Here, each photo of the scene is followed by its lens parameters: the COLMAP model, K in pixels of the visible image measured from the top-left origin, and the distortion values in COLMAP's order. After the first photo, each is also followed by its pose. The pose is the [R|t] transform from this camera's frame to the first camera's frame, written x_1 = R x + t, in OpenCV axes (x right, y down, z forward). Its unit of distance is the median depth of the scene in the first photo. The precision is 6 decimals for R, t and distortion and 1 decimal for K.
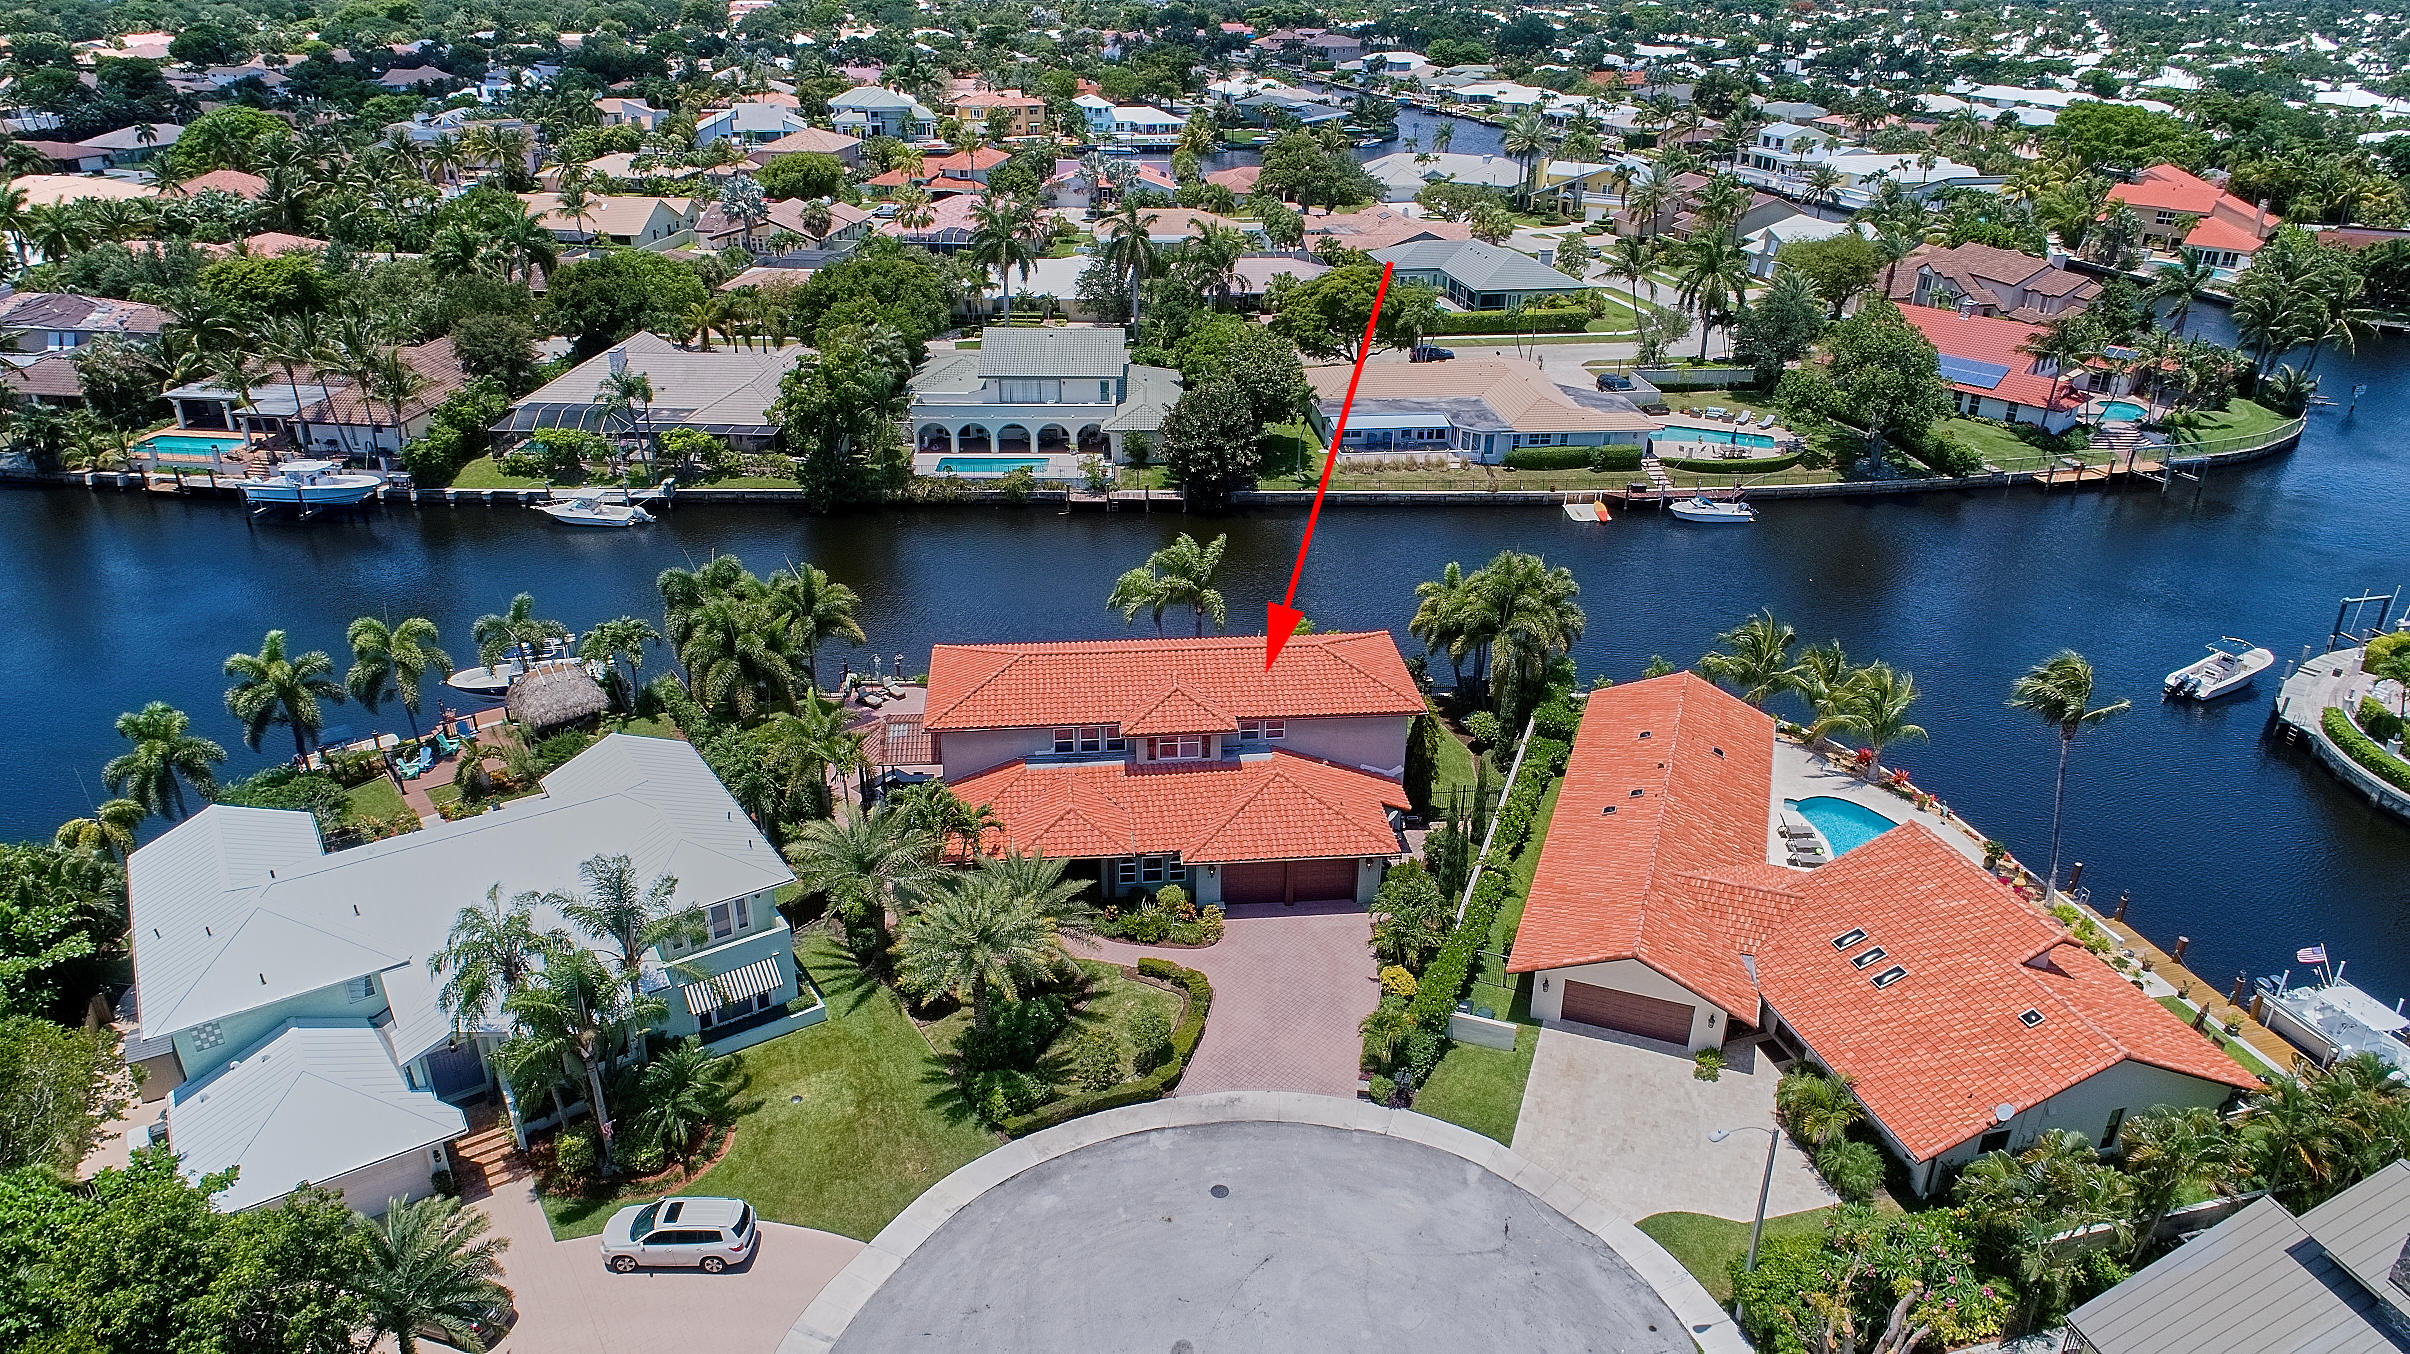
lens RADIAL K [[1546.4, 0, 1207.1], [0, 1546.4, 684.6], [0, 0, 1]] dist [0.007465, -0.007436]
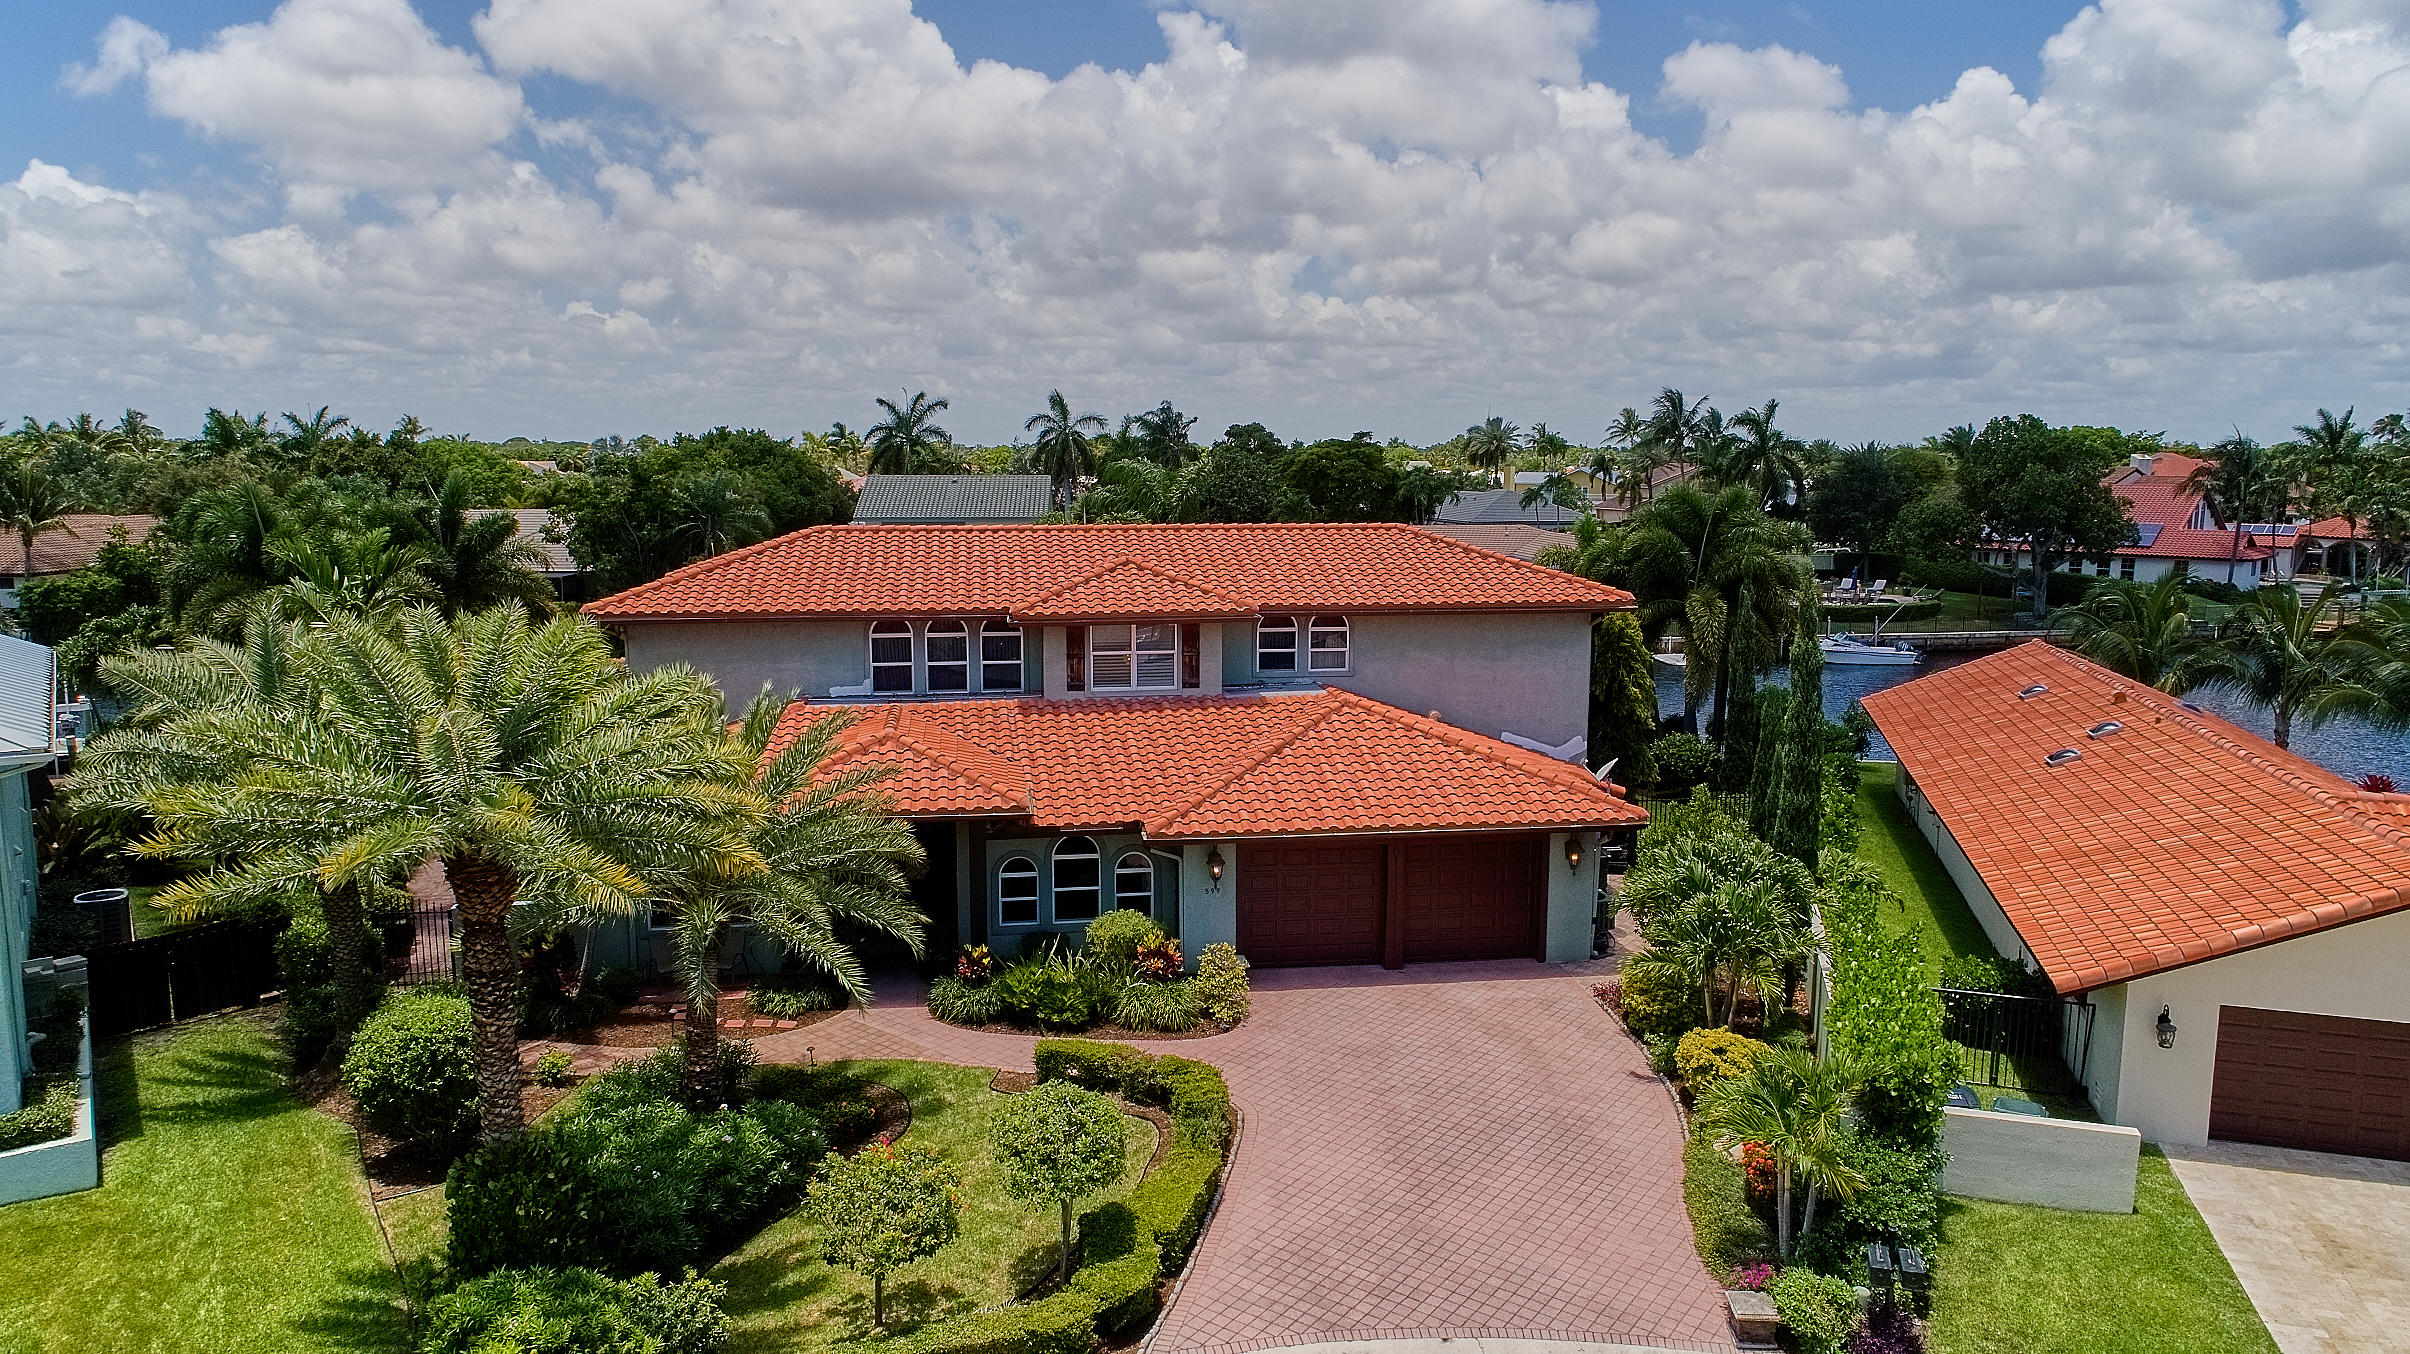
lens RADIAL K [[1546.4, 0, 1208.9], [0, 1546.4, 671.6], [0, 0, 1]] dist [0.007465, -0.007436]
pose [[0.998986, -0.014086, 0.042772, -0.008564], [0.026325, 0.953292, -0.300900, 0.103948], [-0.036535, 0.301721, 0.952696, 0.305060]]
